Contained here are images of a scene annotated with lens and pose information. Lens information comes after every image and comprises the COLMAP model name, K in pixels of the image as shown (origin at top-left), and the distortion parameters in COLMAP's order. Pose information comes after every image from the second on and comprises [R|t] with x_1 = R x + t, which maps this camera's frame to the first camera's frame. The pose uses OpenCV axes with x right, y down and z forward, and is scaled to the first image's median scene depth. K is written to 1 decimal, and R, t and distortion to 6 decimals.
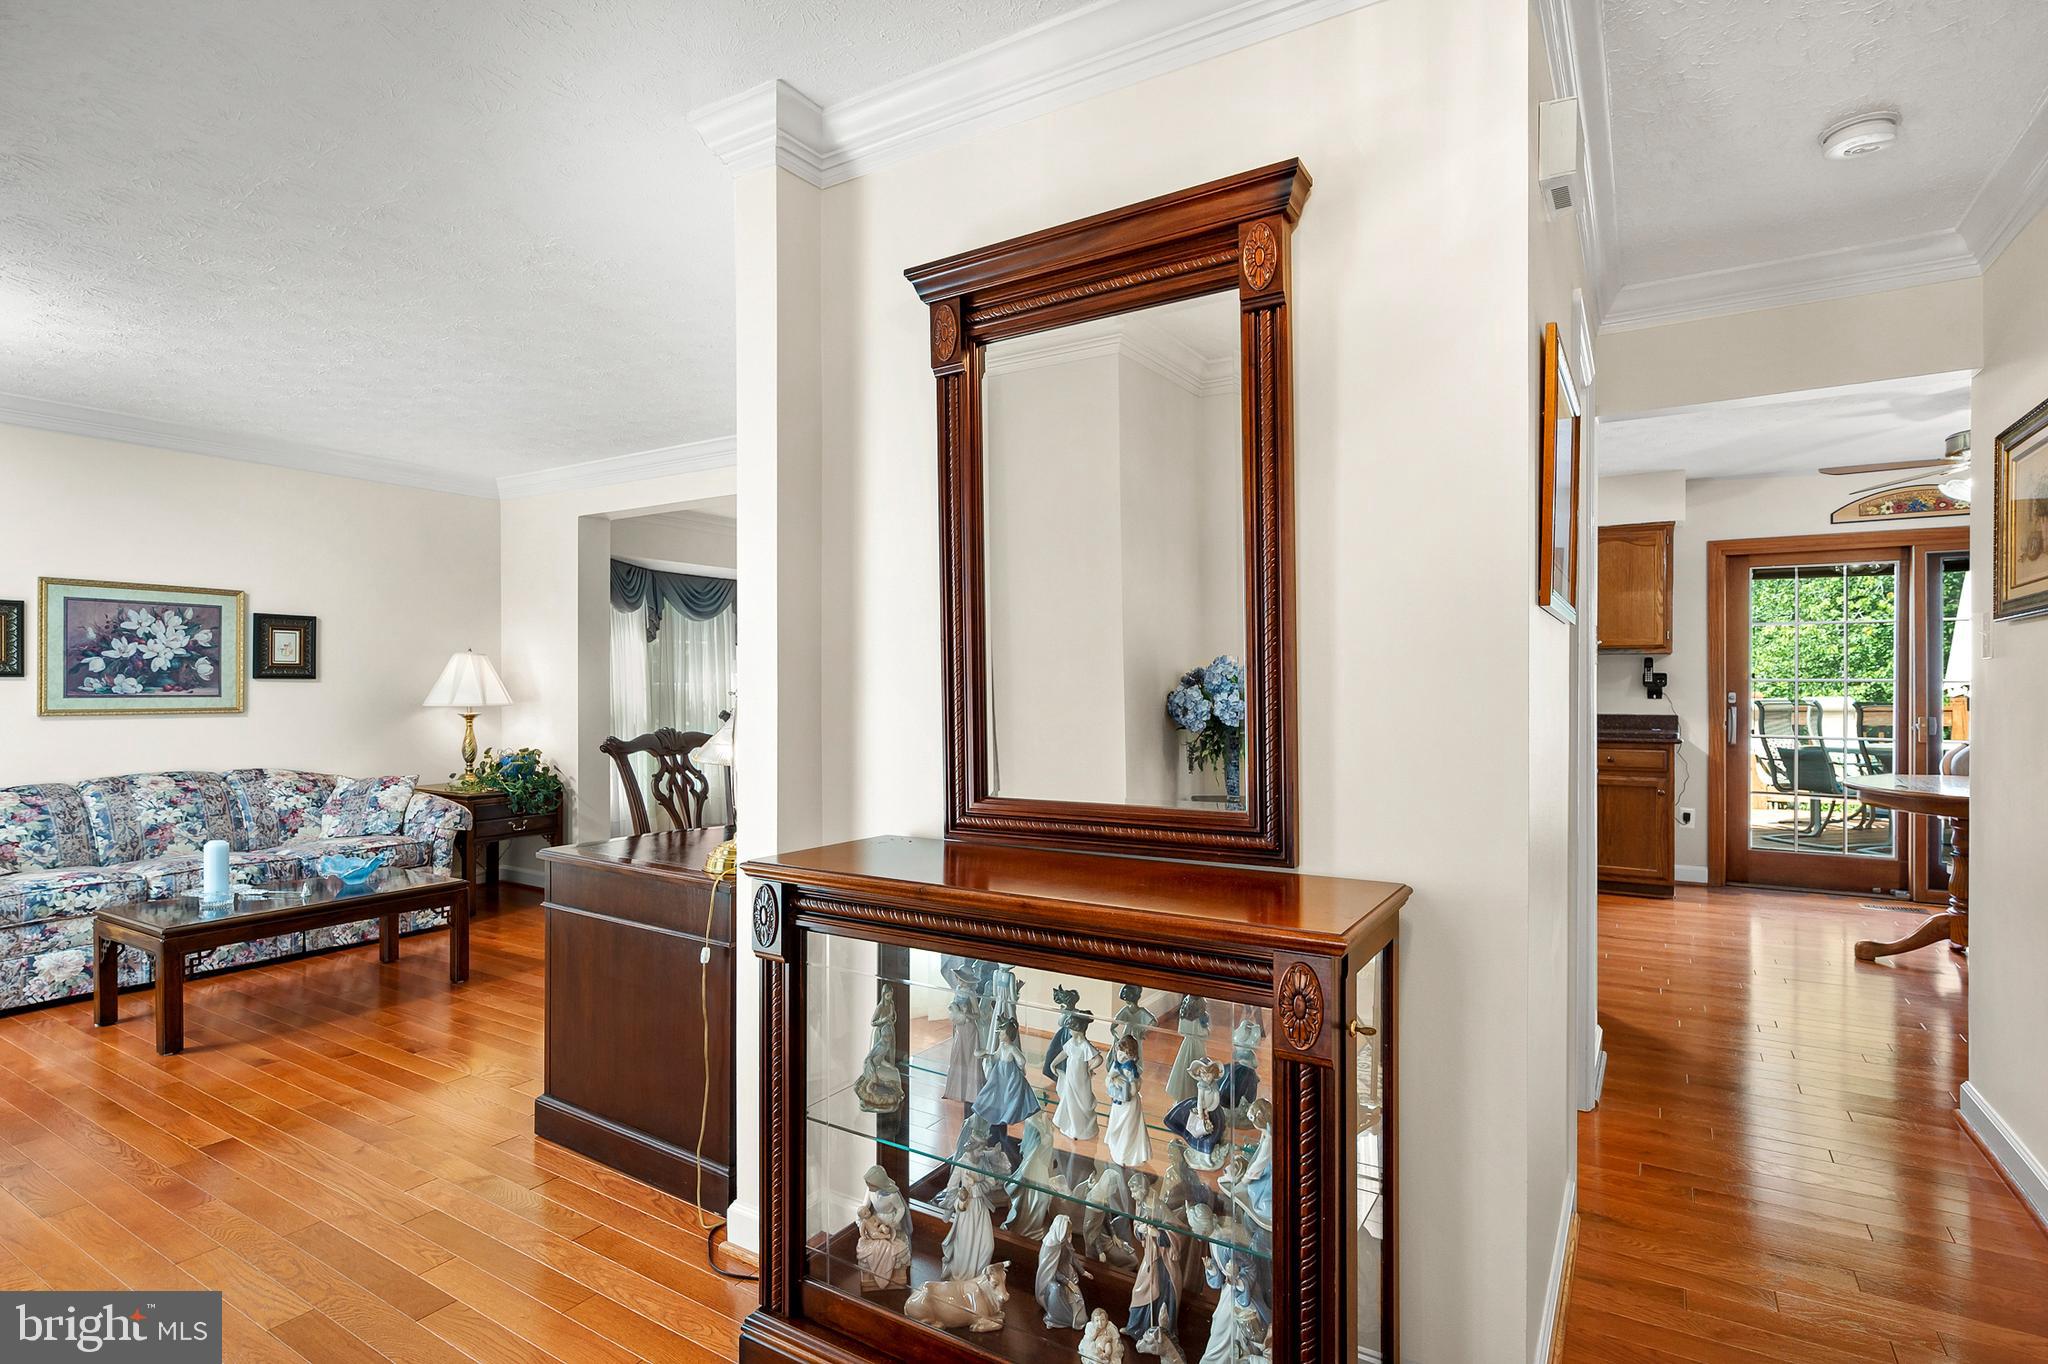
lens RADIAL K [[1018.6, 0, 1019.9], [0, 1018.6, 678.7], [0, 0, 1]] dist [-0.001562, 0.000612]
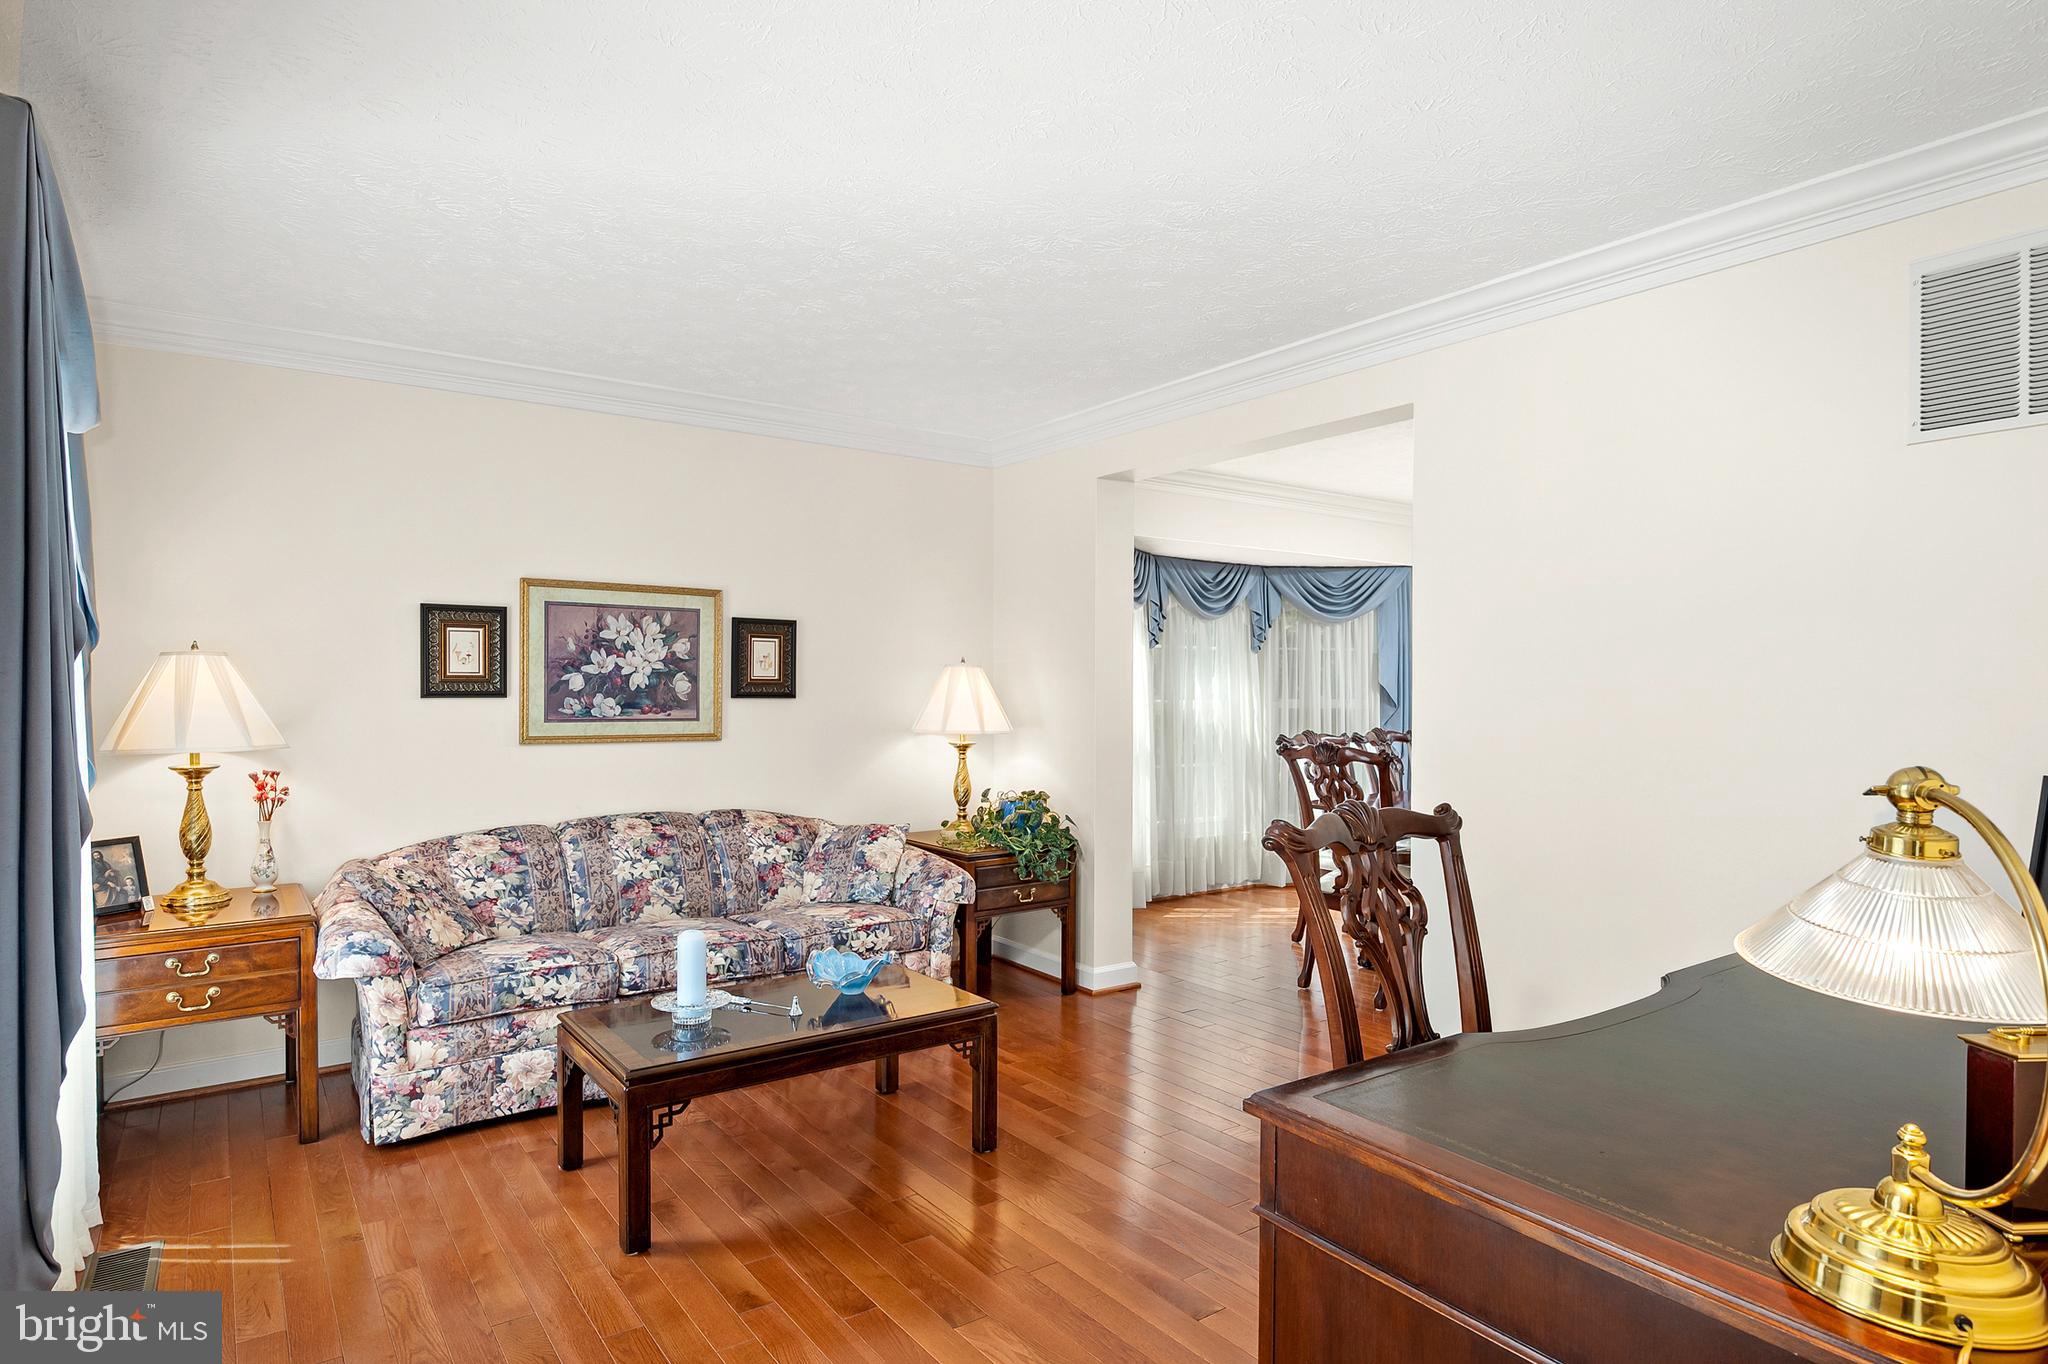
lens RADIAL K [[1129.9, 0, 1020.7], [0, 1129.9, 691.1], [0, 0, 1]] dist [0.008341, 0.000586]
pose [[0.924731, 0.003046, -0.380609, -0.213378], [-0.001775, 0.999992, 0.003689, -0.010294], [0.380618, -0.002736, 0.924729, 0.275709]]
